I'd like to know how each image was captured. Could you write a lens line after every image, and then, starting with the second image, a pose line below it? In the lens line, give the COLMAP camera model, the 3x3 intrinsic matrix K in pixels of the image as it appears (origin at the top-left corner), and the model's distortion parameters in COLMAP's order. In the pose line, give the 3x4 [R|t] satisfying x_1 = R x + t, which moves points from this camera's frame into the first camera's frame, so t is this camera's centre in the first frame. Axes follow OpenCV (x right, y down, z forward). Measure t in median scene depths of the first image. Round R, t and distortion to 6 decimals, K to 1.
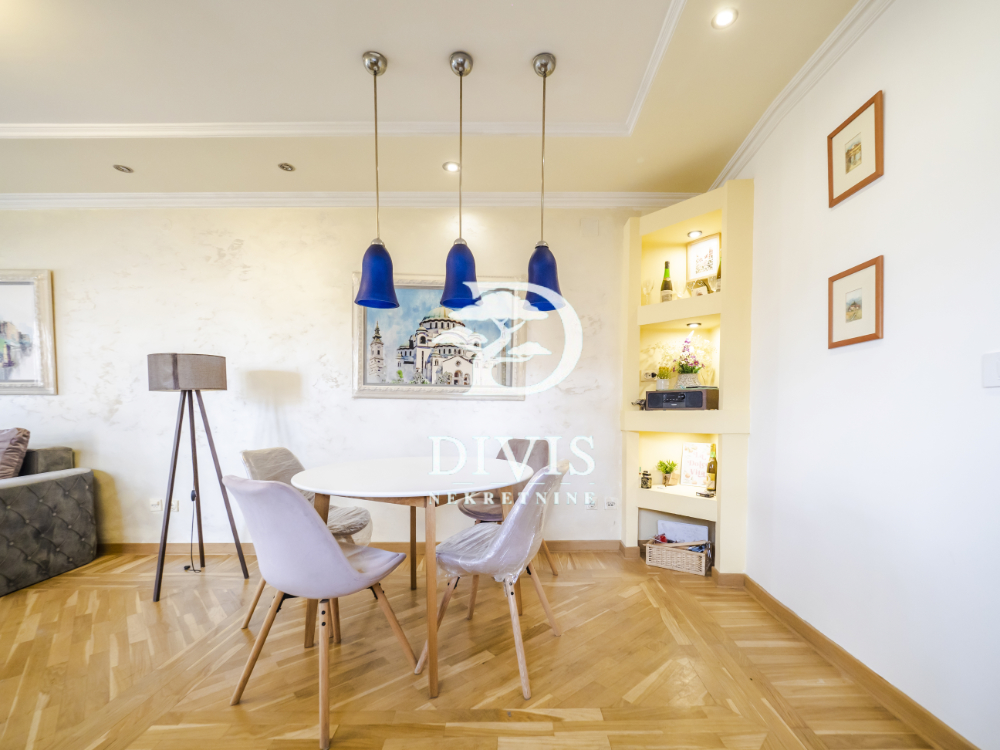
lens RADIAL K [[425.3, 0, 531.6], [0, 425.3, 401.1], [0, 0, 1]] dist [-0.002380, -0.000915]
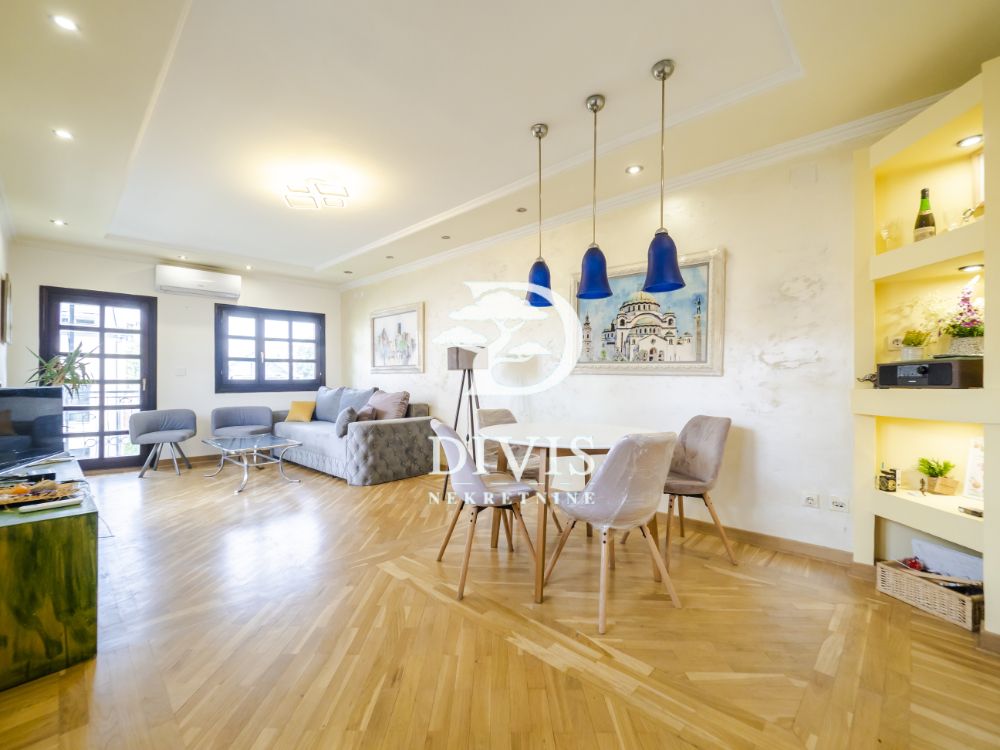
lens RADIAL K [[407.5, 0, 502.2], [0, 407.5, 350.6], [0, 0, 1]] dist [-0.000948, 0.000138]
pose [[0.737551, -0.043301, -0.673902, 0.243809], [-0.002078, 0.997792, -0.066388, 0.003783], [0.675289, 0.050365, 0.735832, -0.013547]]
